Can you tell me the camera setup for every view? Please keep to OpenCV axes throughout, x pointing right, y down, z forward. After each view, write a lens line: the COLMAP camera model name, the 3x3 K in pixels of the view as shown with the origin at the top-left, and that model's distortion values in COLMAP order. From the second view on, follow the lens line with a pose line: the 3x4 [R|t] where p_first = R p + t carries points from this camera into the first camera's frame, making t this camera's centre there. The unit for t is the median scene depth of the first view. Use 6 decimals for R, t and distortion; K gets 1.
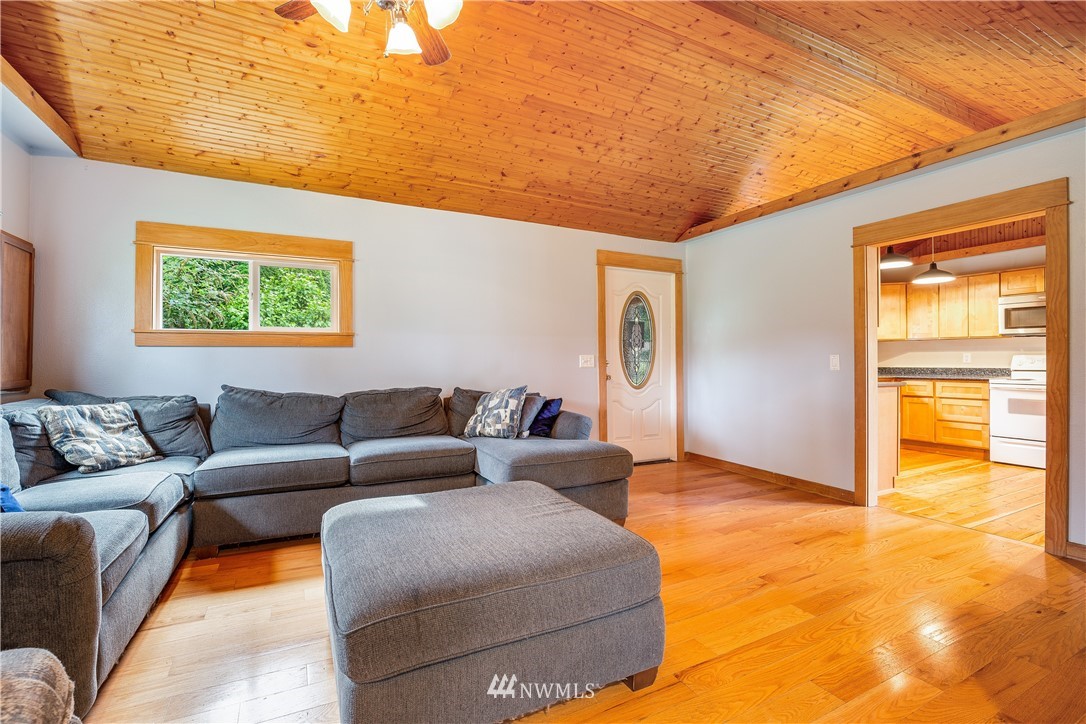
lens RADIAL K [[496.3, 0, 547.3], [0, 496.3, 369.9], [0, 0, 1]] dist [-0.014580, -0.000444]
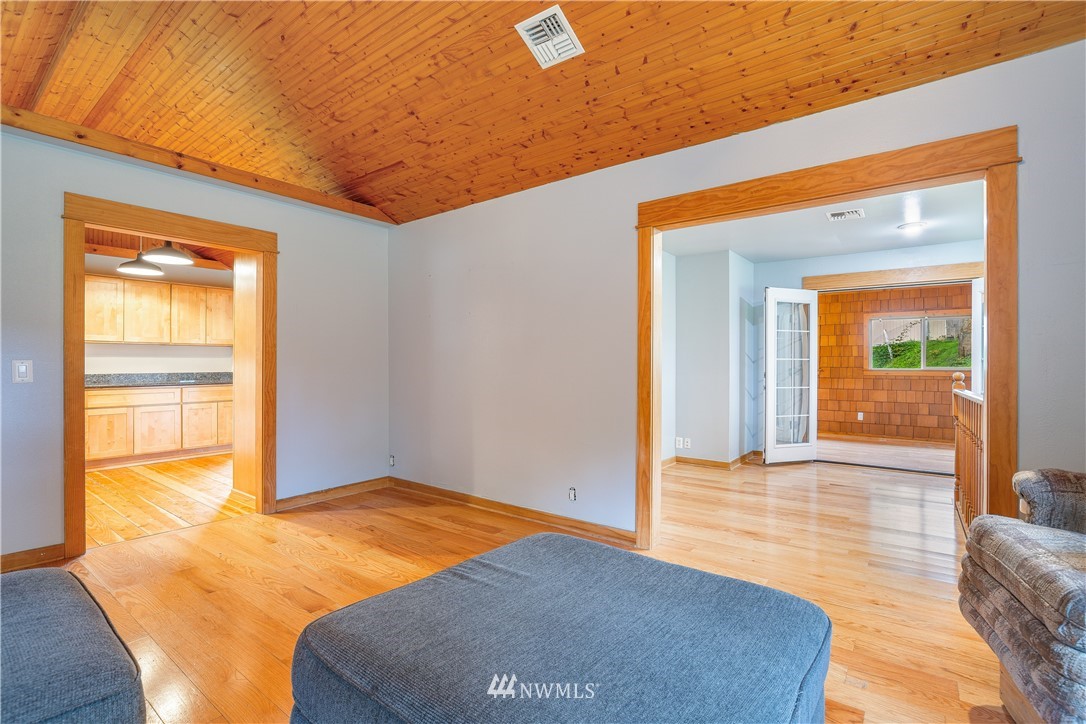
lens RADIAL K [[496.3, 0, 547.3], [0, 496.3, 369.9], [0, 0, 1]] dist [-0.014580, -0.000444]
pose [[-0.419414, -0.008581, 0.907754, -0.502304], [0.015581, 0.999740, 0.016650, -0.023568], [-0.907661, 0.021127, -0.419171, 0.888013]]
